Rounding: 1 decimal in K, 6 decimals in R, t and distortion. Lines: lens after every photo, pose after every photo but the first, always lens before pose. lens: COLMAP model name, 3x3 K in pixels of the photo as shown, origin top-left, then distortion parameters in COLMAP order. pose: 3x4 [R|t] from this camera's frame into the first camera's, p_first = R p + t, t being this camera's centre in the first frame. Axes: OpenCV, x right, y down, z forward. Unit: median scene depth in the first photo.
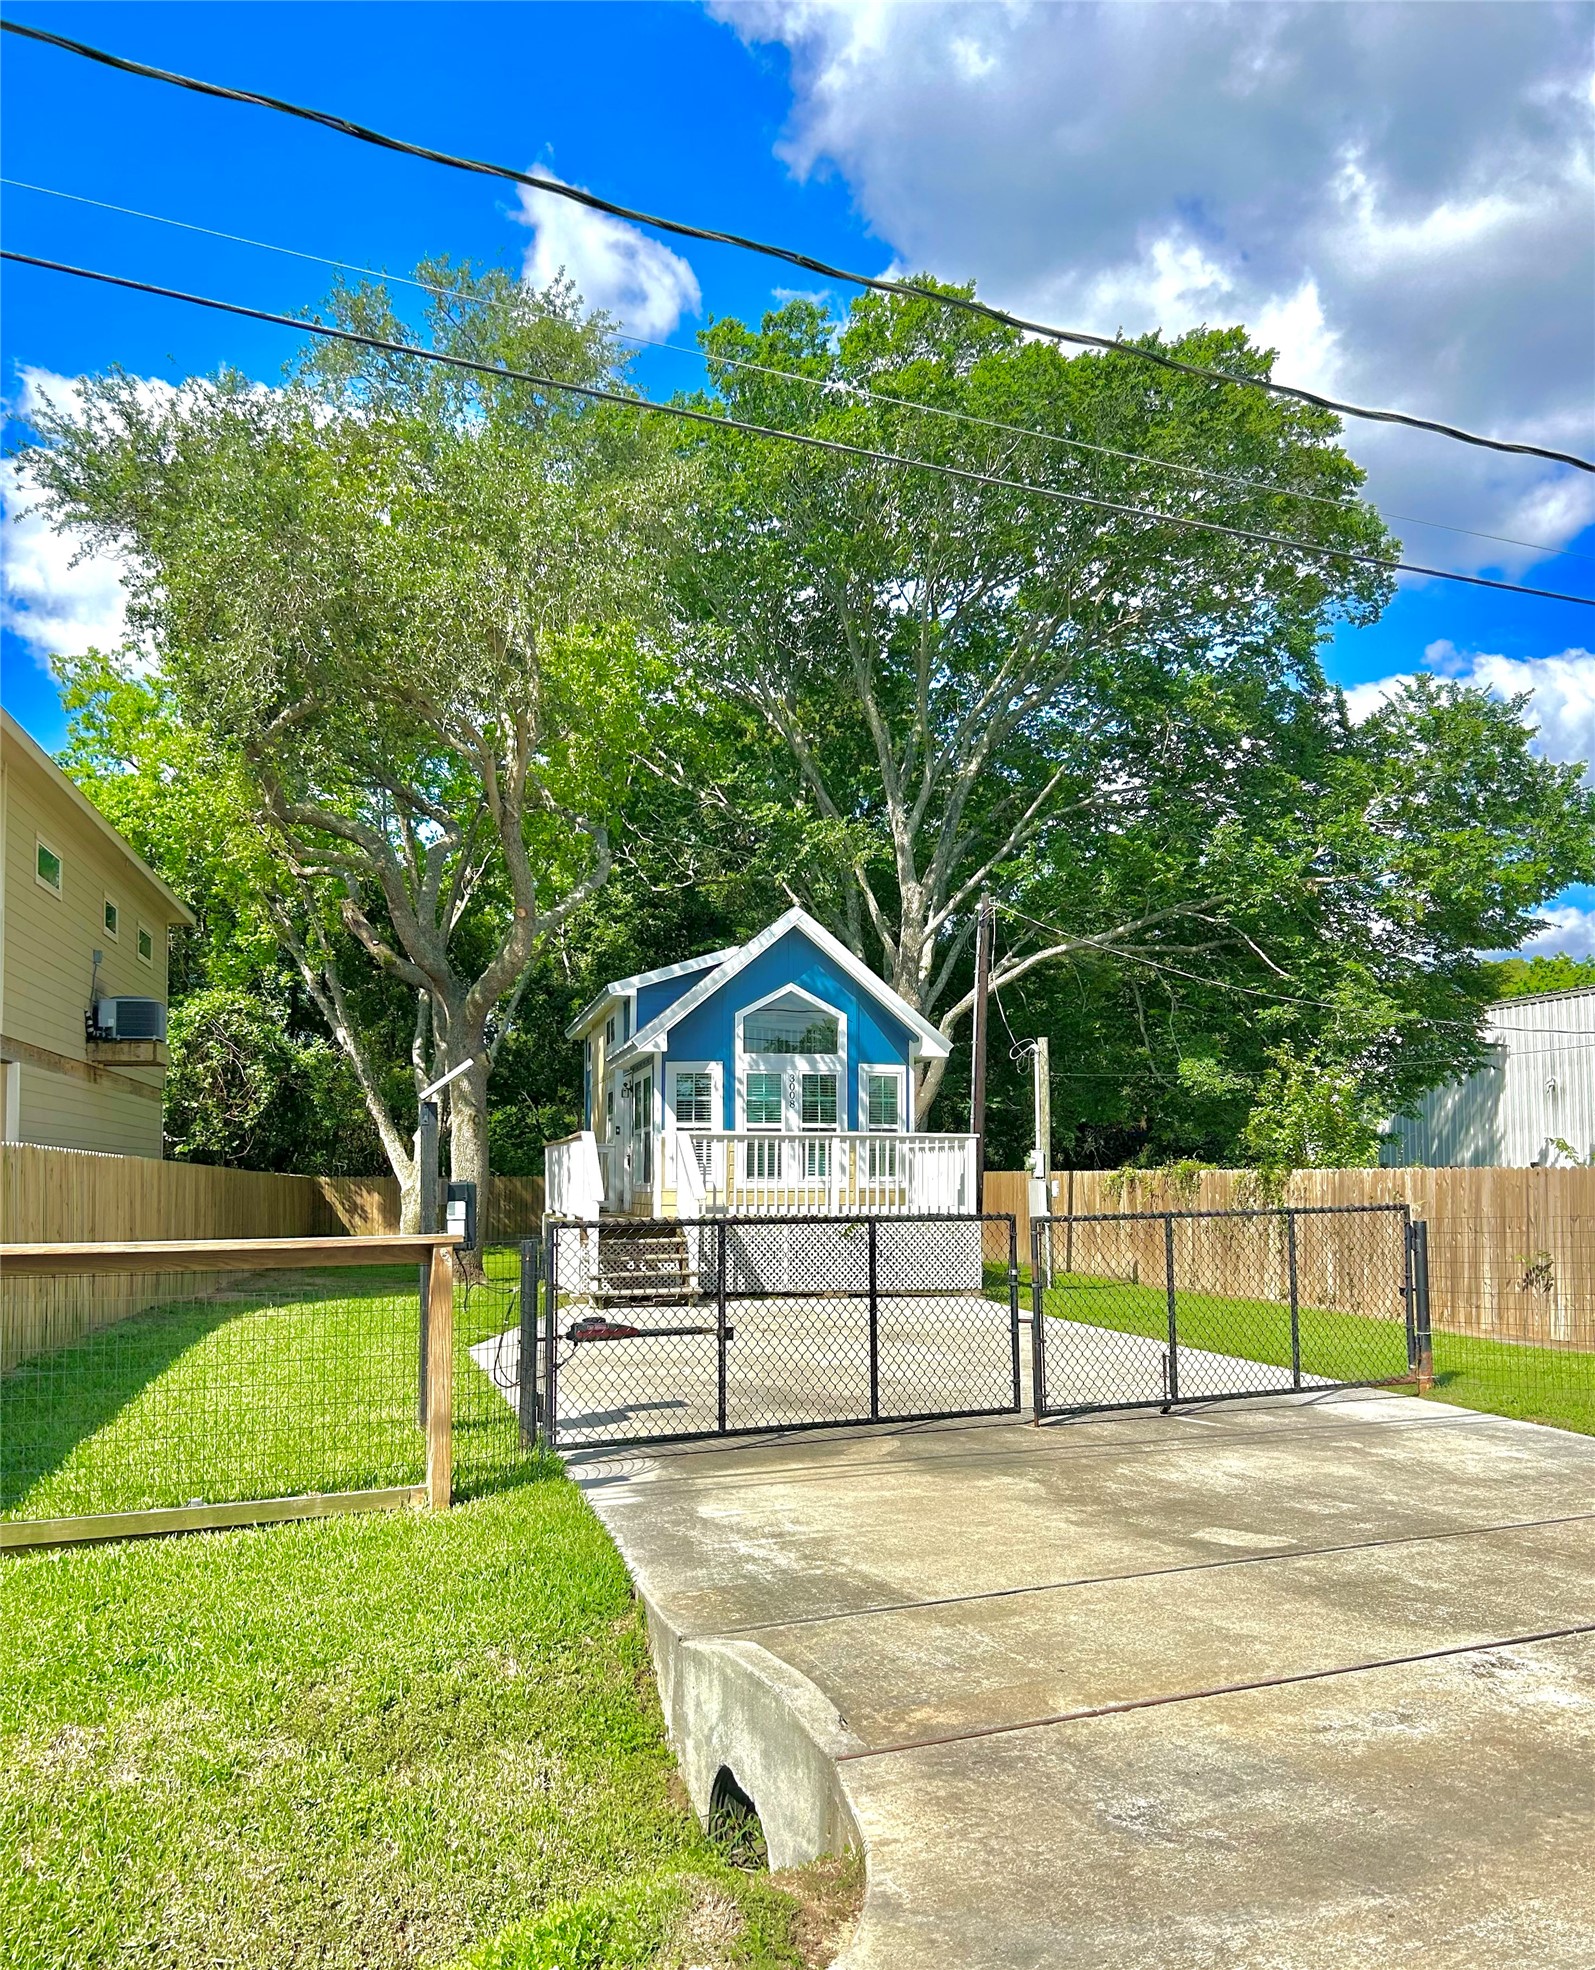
lens RADIAL K [[1670.3, 0, 836.6], [0, 1670.3, 1076.2], [0, 0, 1]] dist [0.010291, -0.000287]
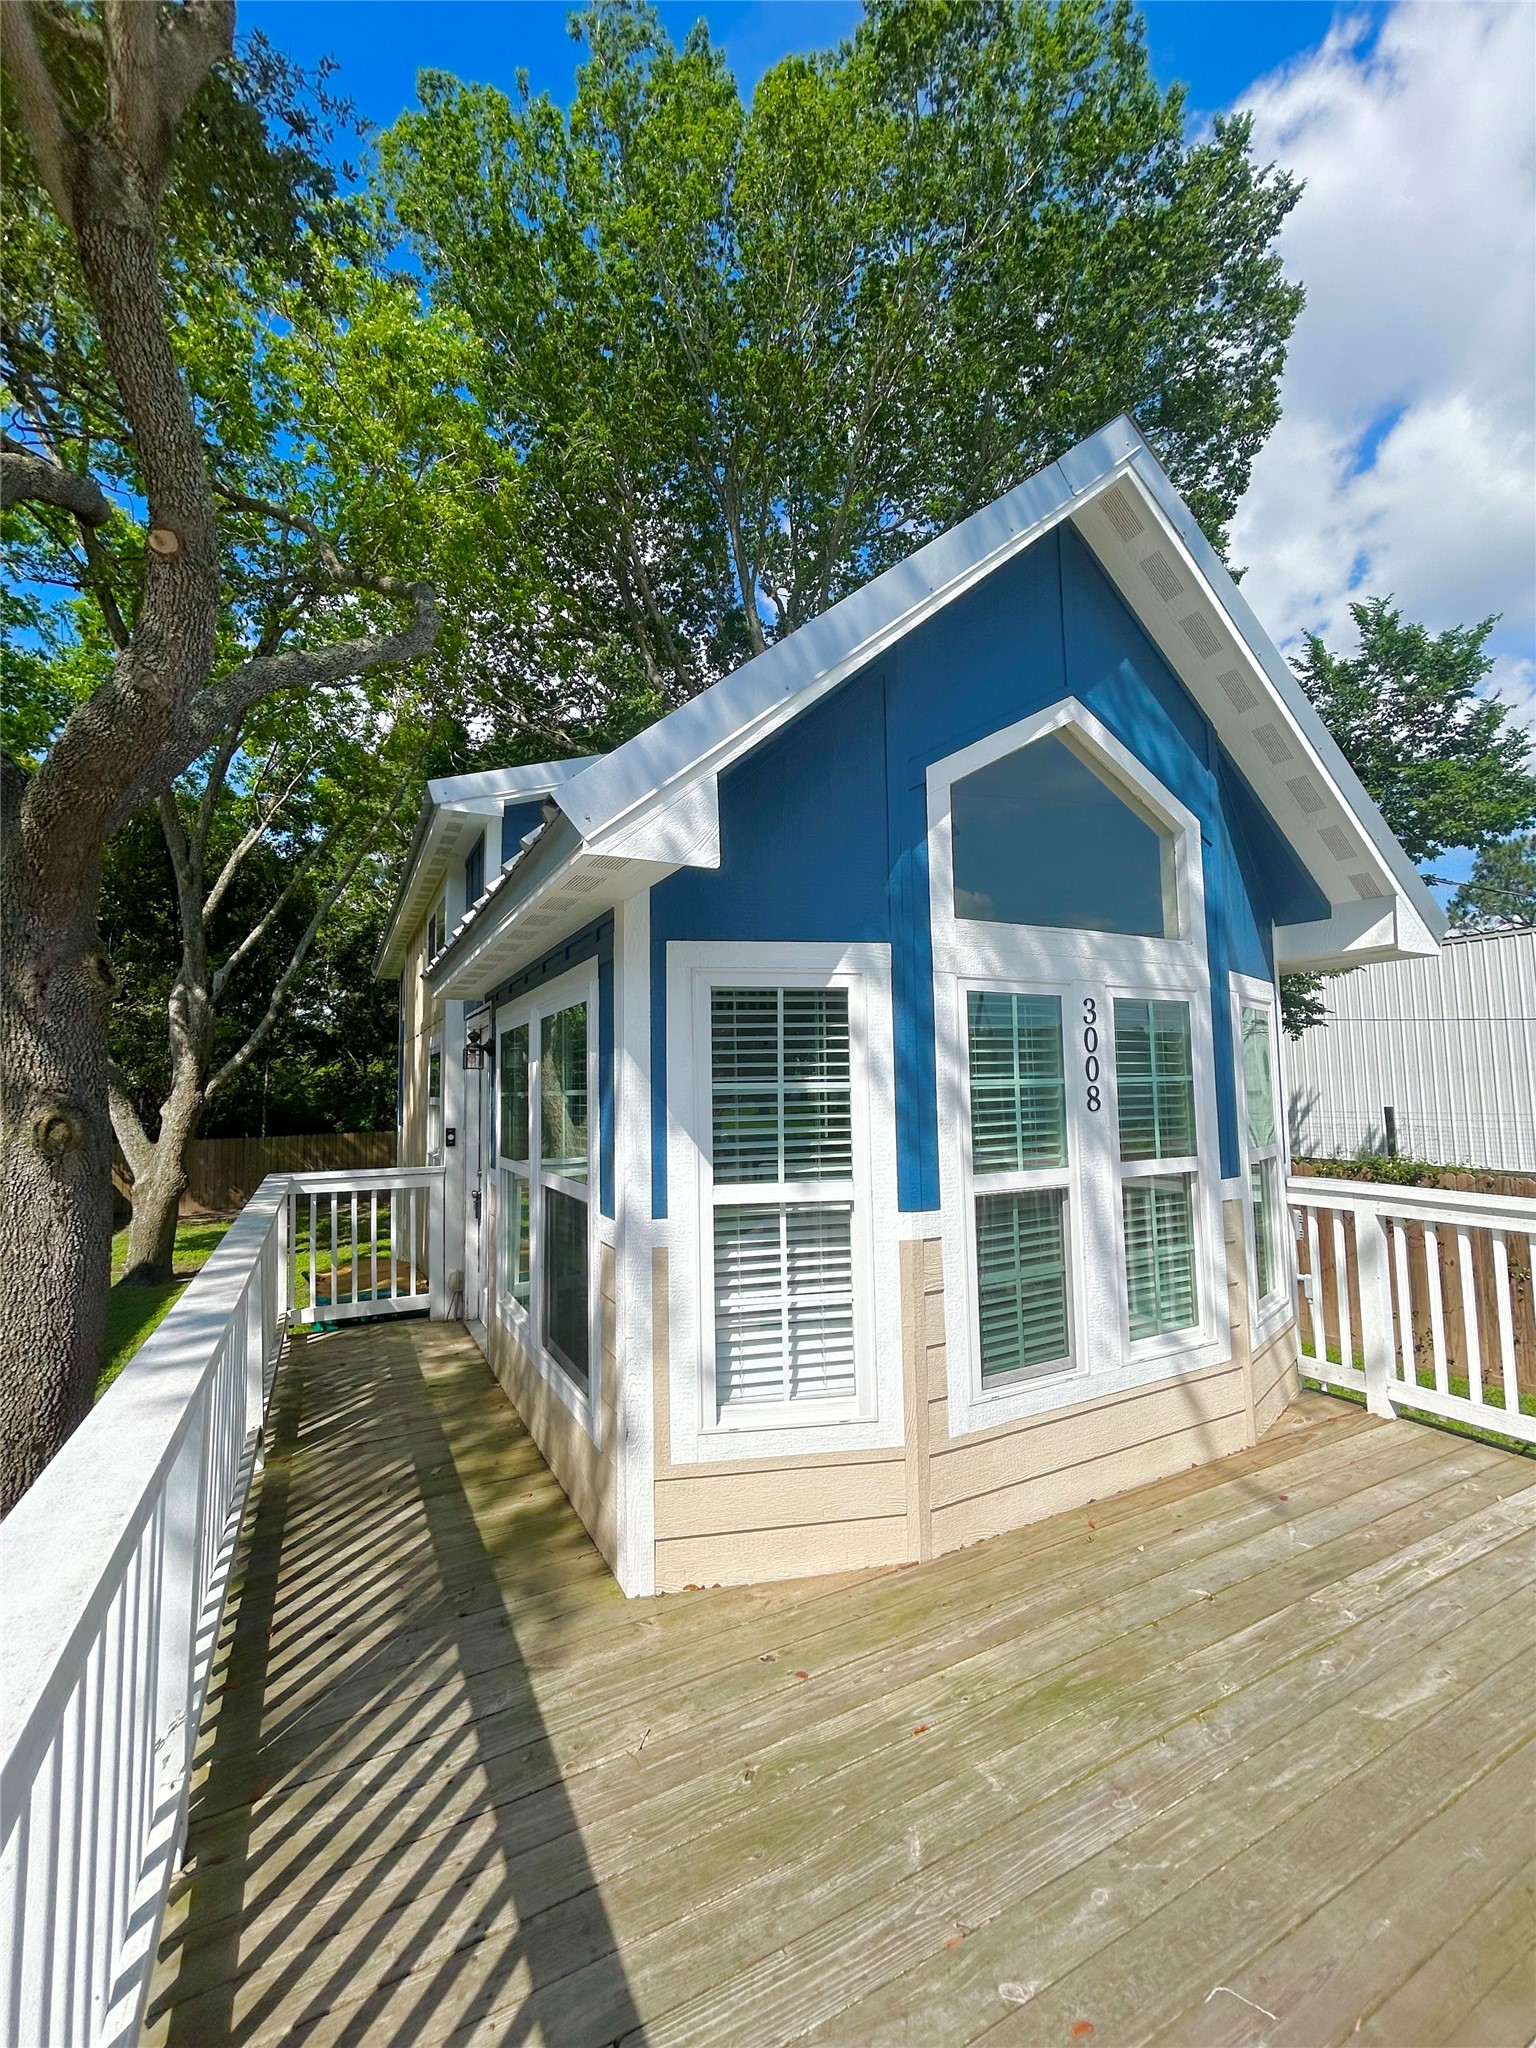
lens RADIAL K [[823.9, 0, 770.1], [0, 823.9, 1019.7], [0, 0, 1]] dist [0.003135, -0.000766]
pose [[0.969929, 0.005565, 0.243324, -0.116543], [-0.000038, 0.999742, -0.022710, 0.005978], [-0.243388, 0.022017, 0.969679, 0.868708]]
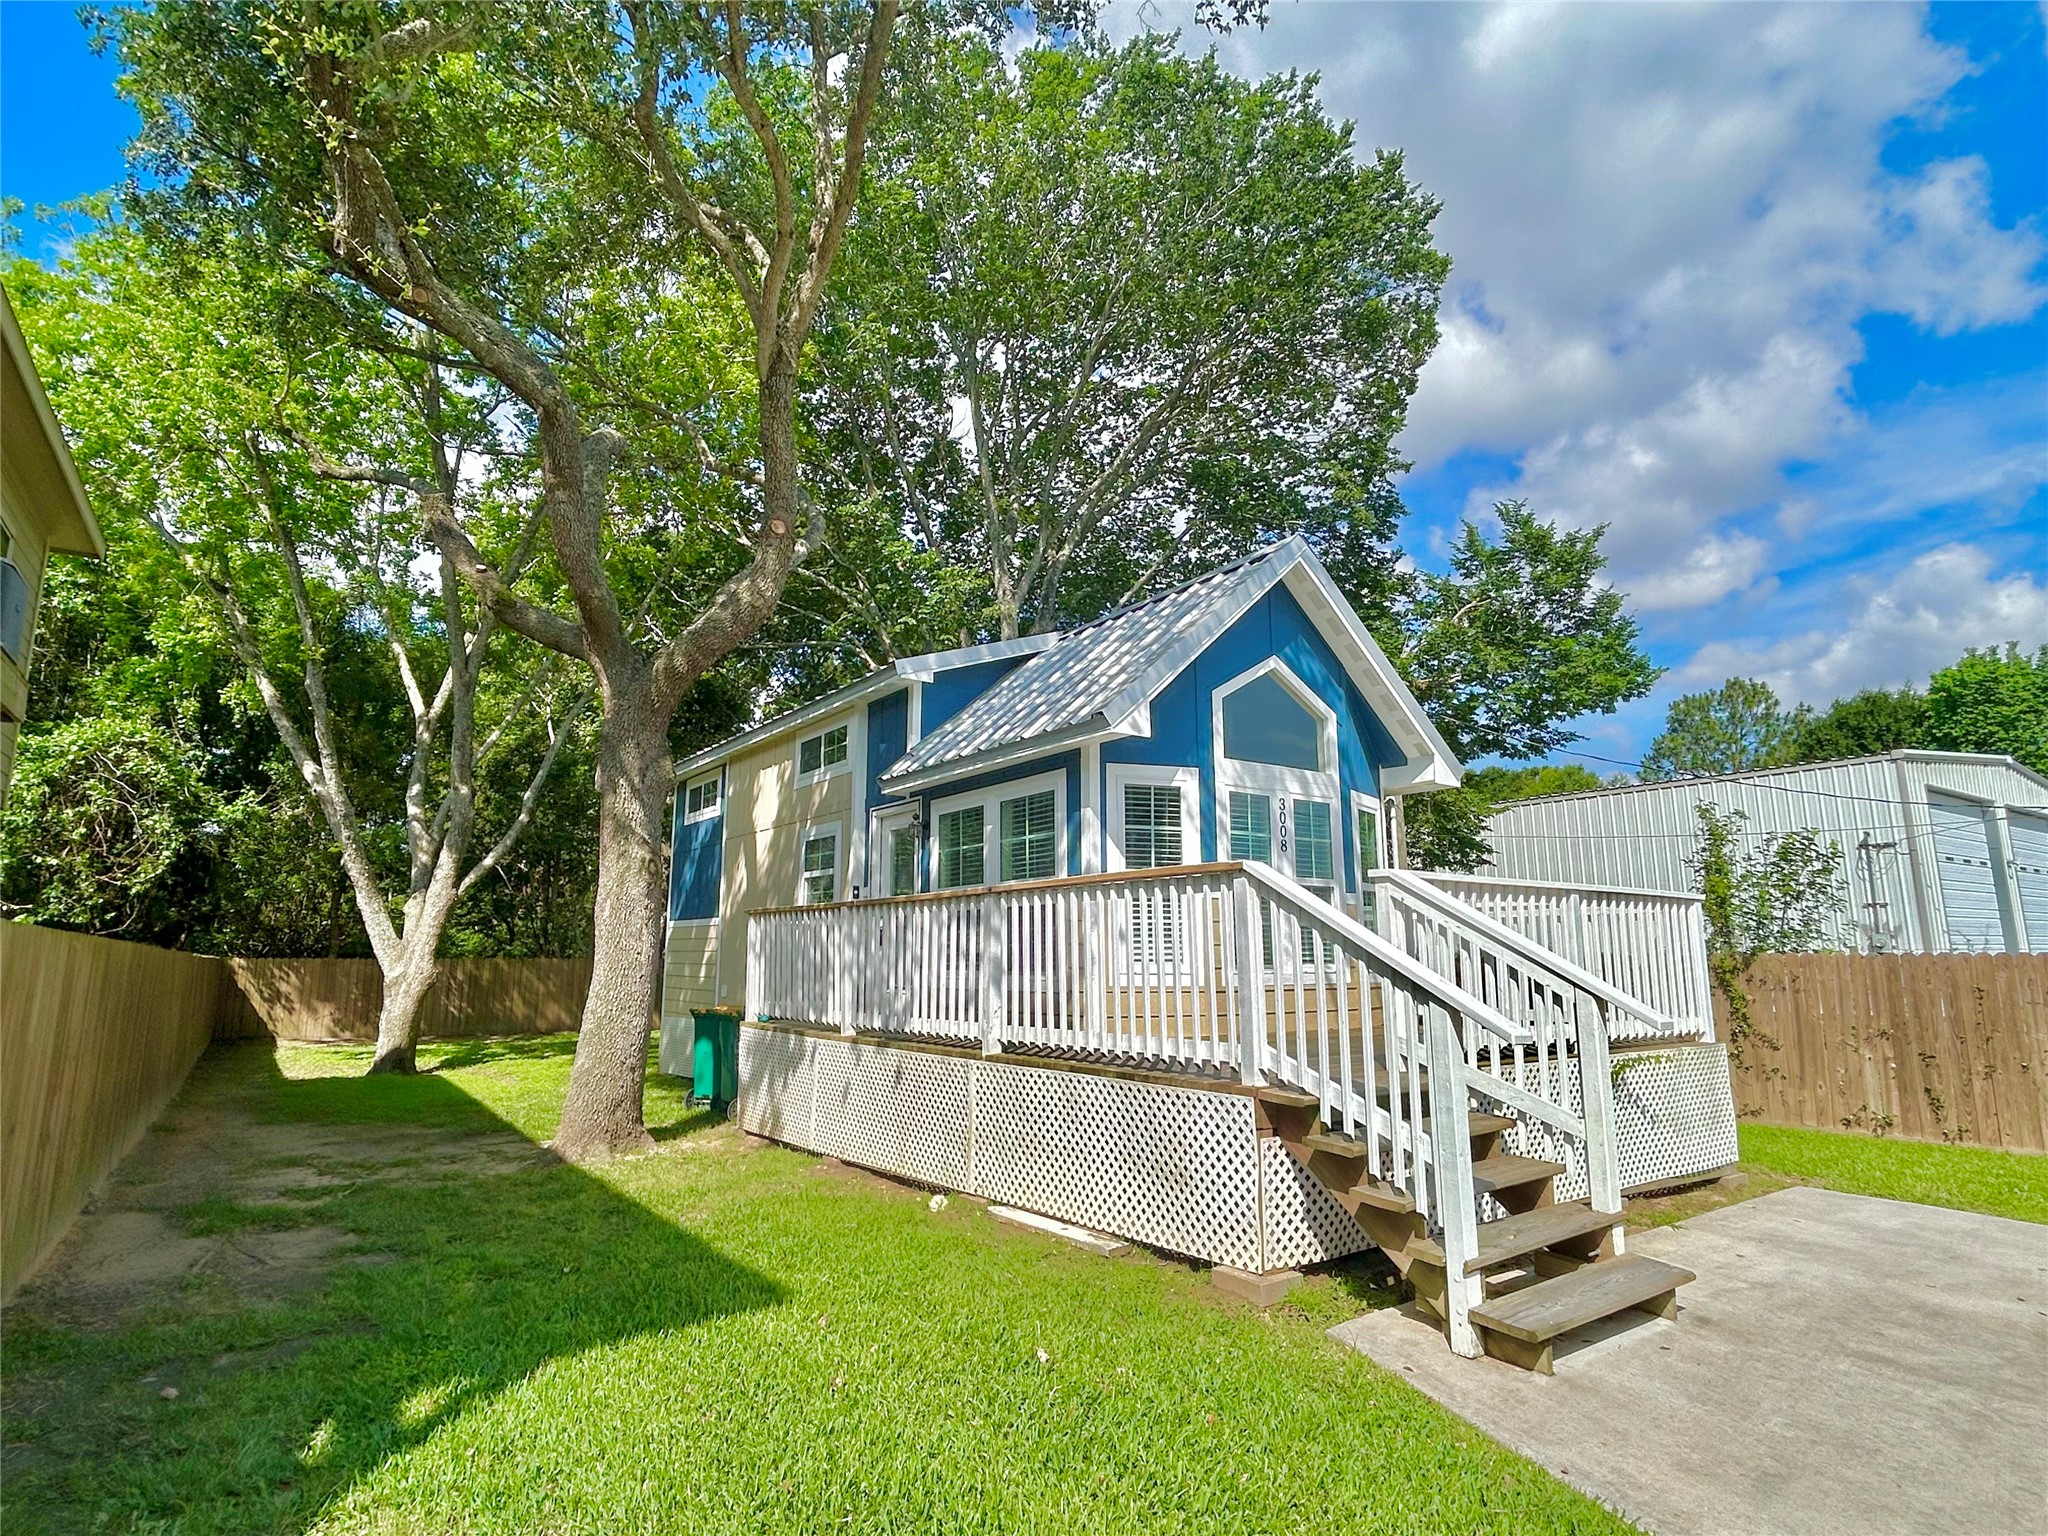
lens RADIAL K [[1065.7, 0, 1023.0], [0, 1065.7, 765.6], [0, 0, 1]] dist [-0.008756, 0.005434]
pose [[0.929453, 0.068286, 0.362567, -0.260813], [-0.024800, 0.992063, -0.123269, 0.038068], [-0.368107, 0.105581, 0.923769, 0.664330]]
